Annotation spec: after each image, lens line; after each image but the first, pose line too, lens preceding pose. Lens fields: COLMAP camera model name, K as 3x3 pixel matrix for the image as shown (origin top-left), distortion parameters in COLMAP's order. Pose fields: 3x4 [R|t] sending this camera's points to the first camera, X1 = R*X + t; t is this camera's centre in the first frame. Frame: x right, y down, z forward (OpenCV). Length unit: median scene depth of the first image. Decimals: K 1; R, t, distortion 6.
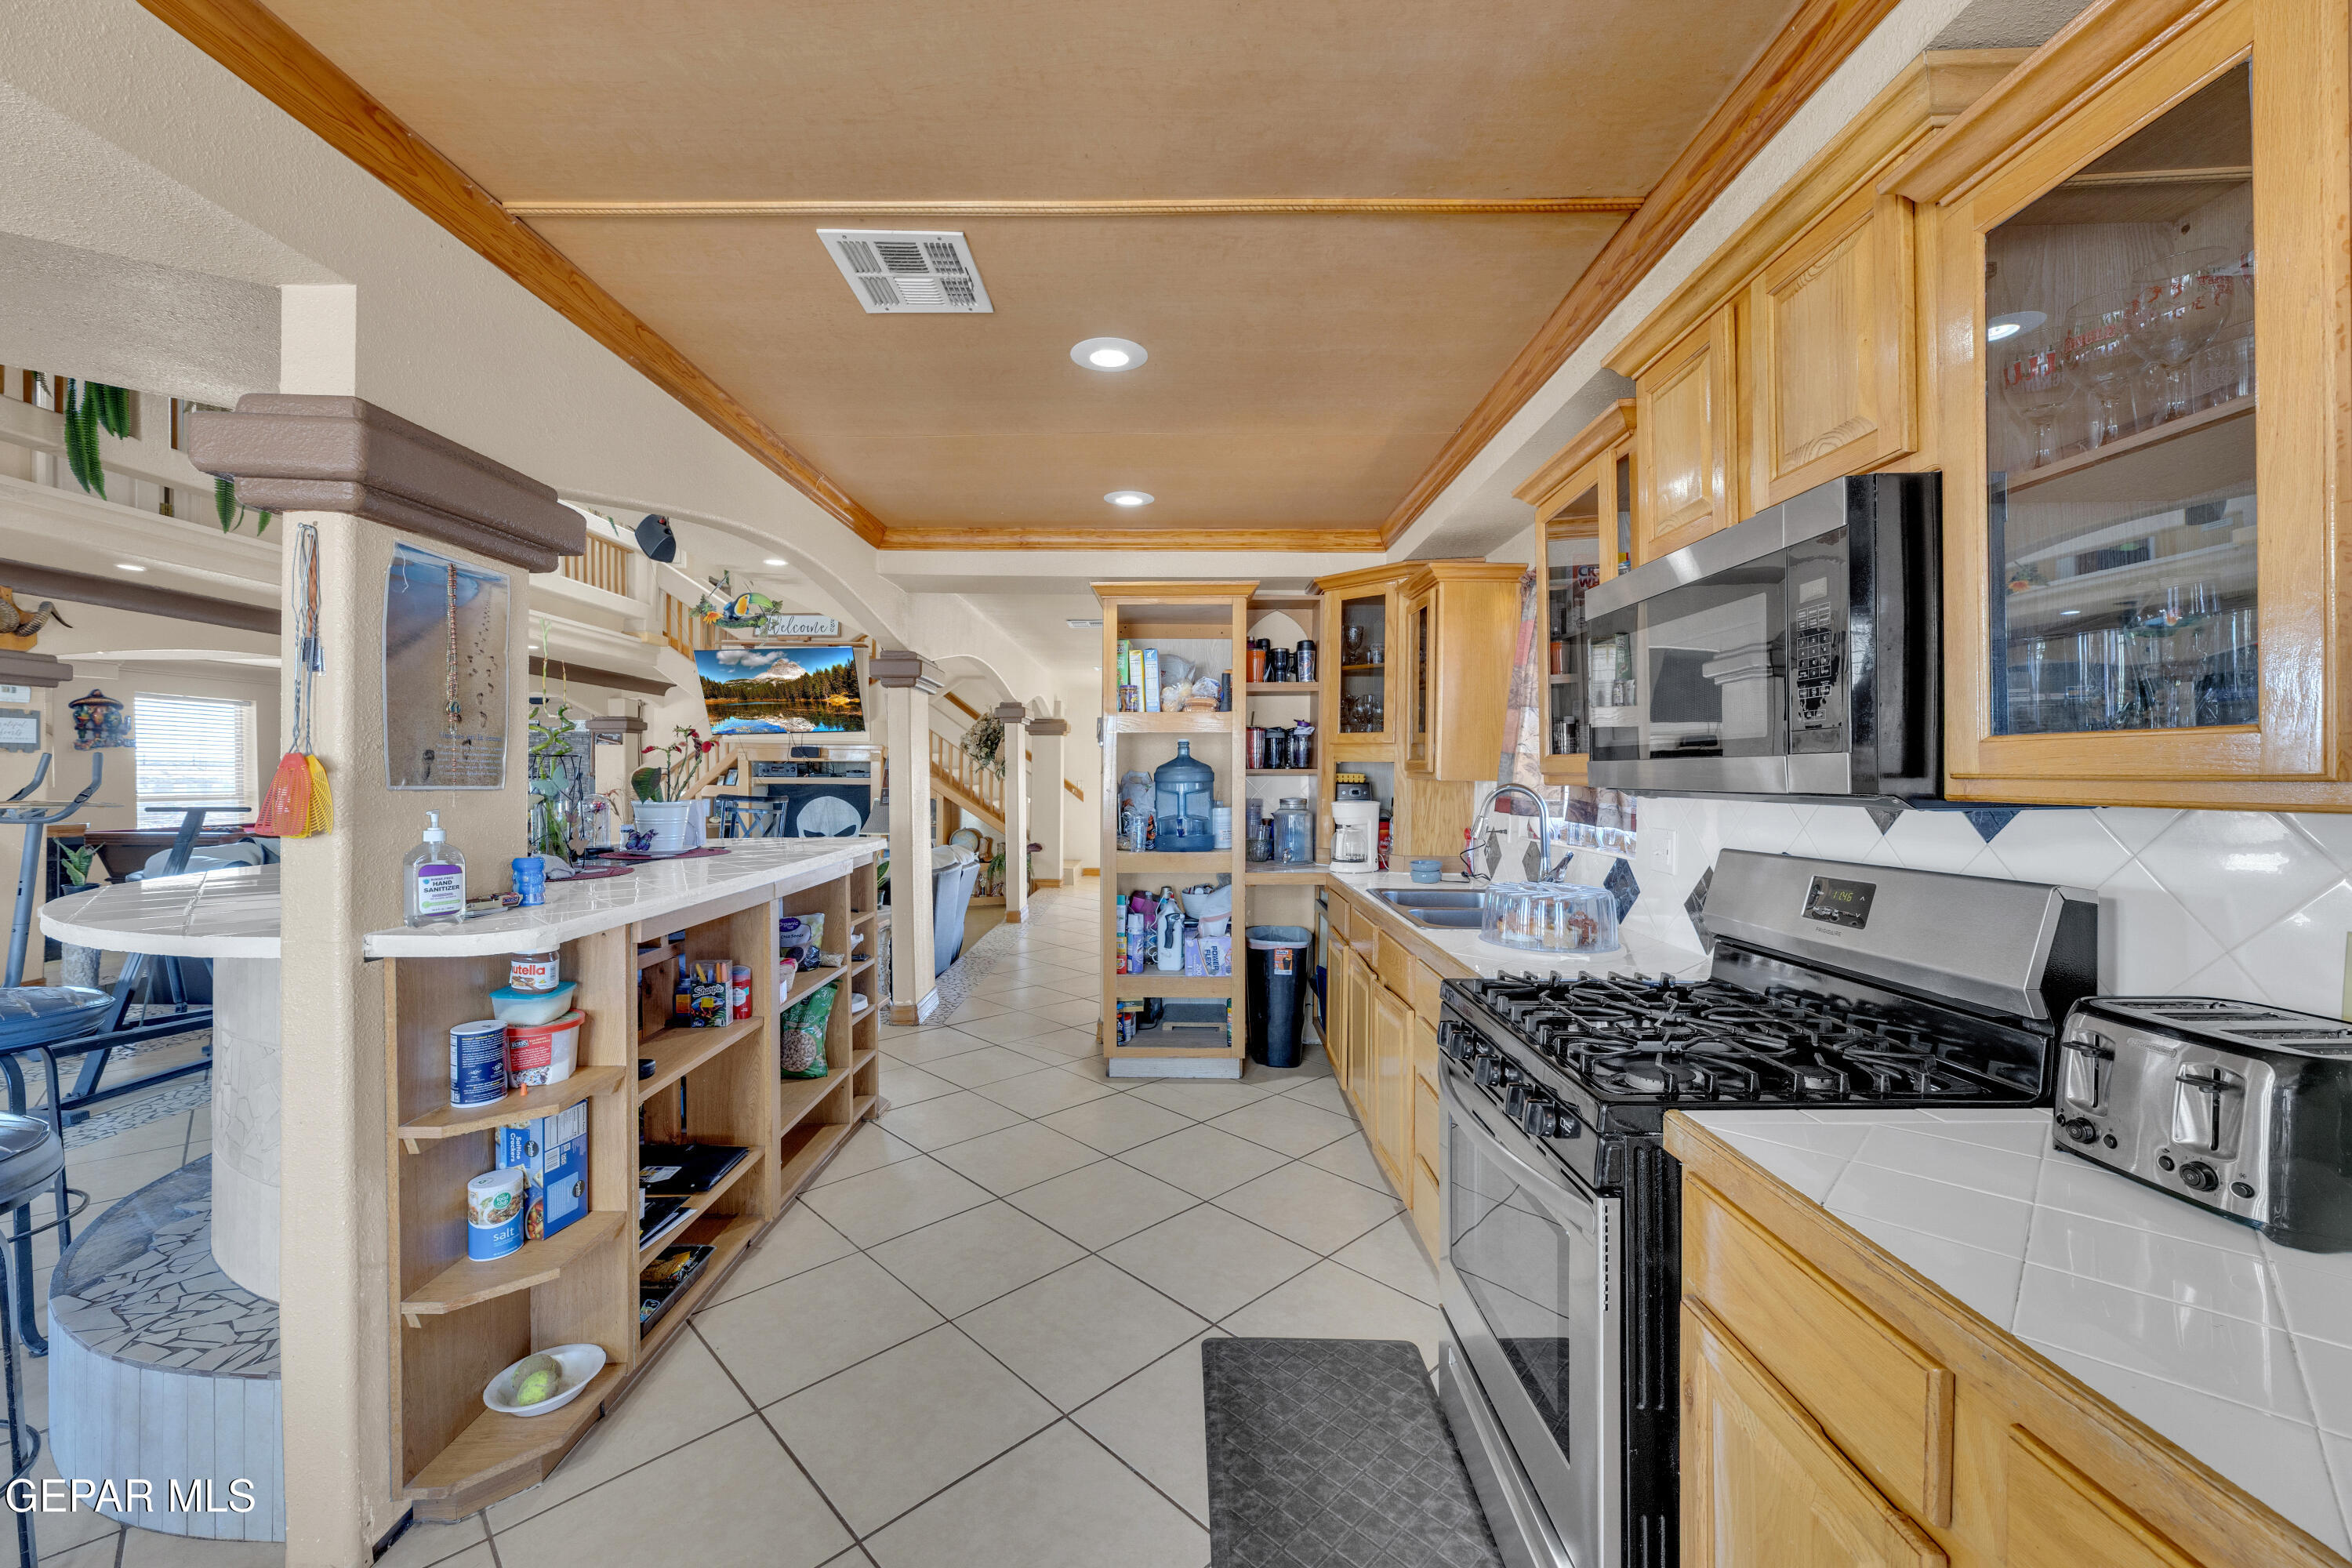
lens RADIAL K [[938.5, 0, 1157.7], [0, 938.5, 783.0], [0, 0, 1]] dist [-0.000130, 0.000377]
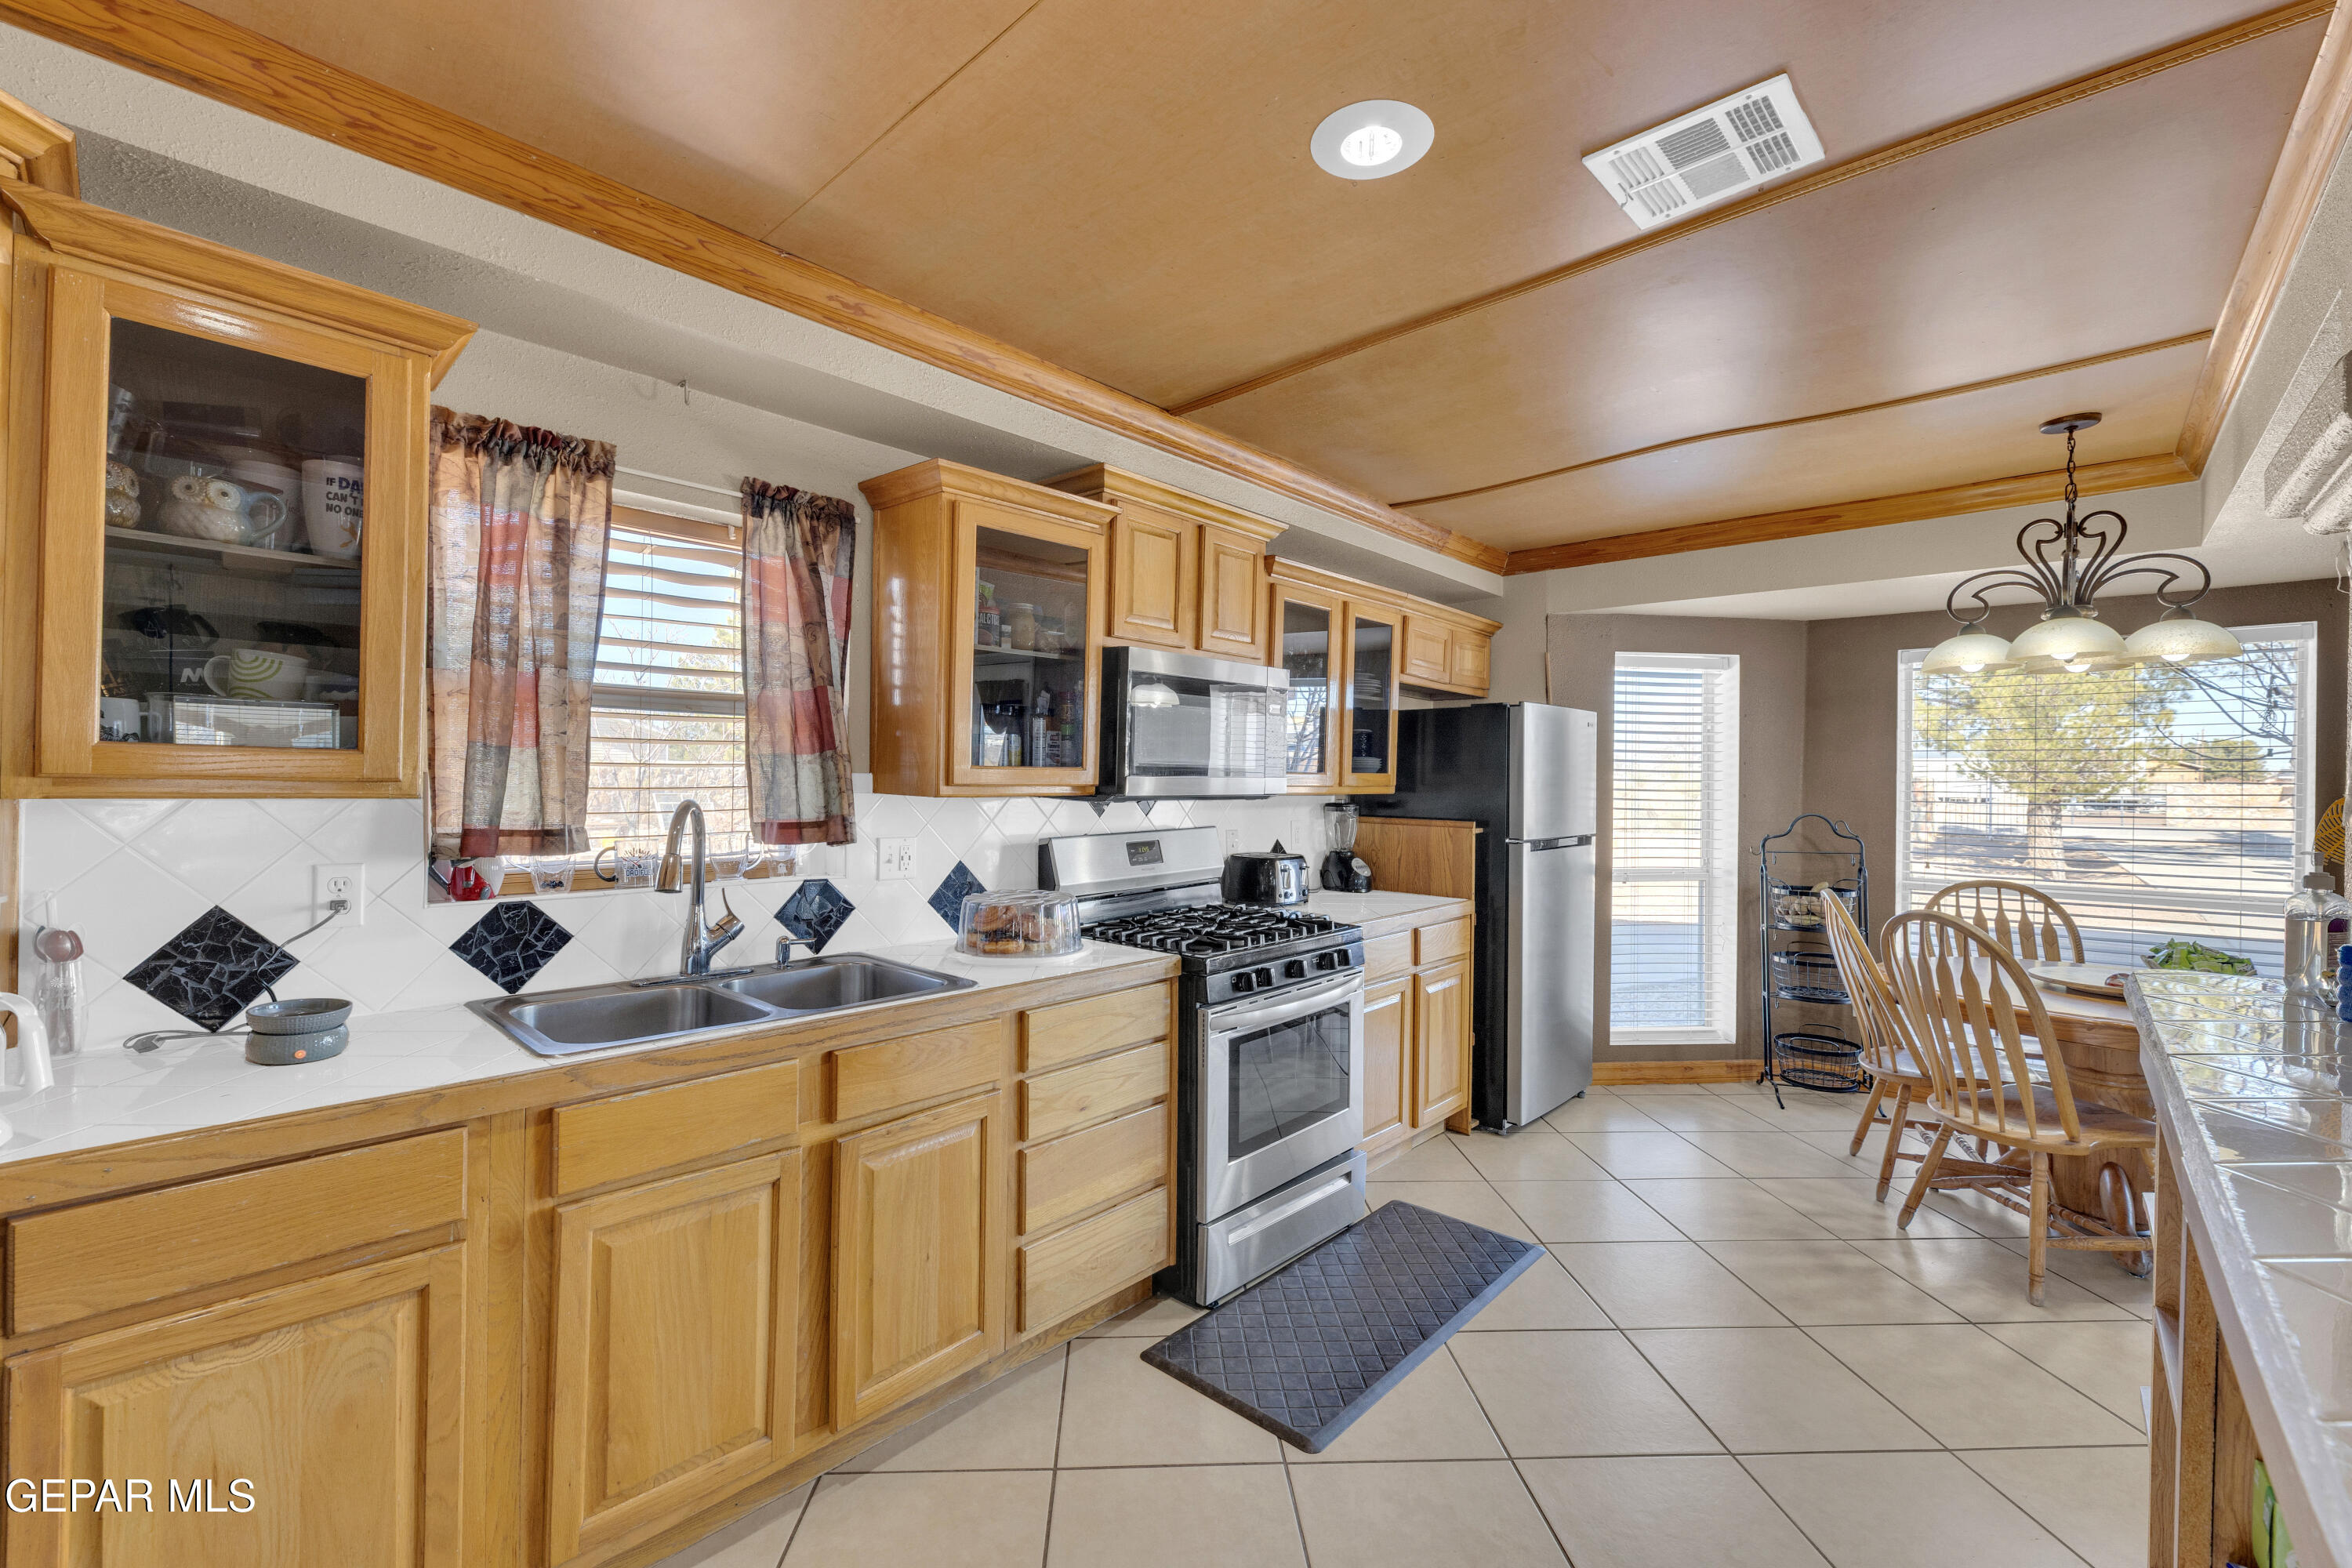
lens RADIAL K [[938.5, 0, 1157.7], [0, 938.5, 783.0], [0, 0, 1]] dist [-0.000130, 0.000377]
pose [[-0.740895, -0.000641, 0.671621, -0.480565], [-0.006680, 0.999957, -0.006415, -0.001649], [-0.671588, -0.009239, -0.740867, 2.008996]]
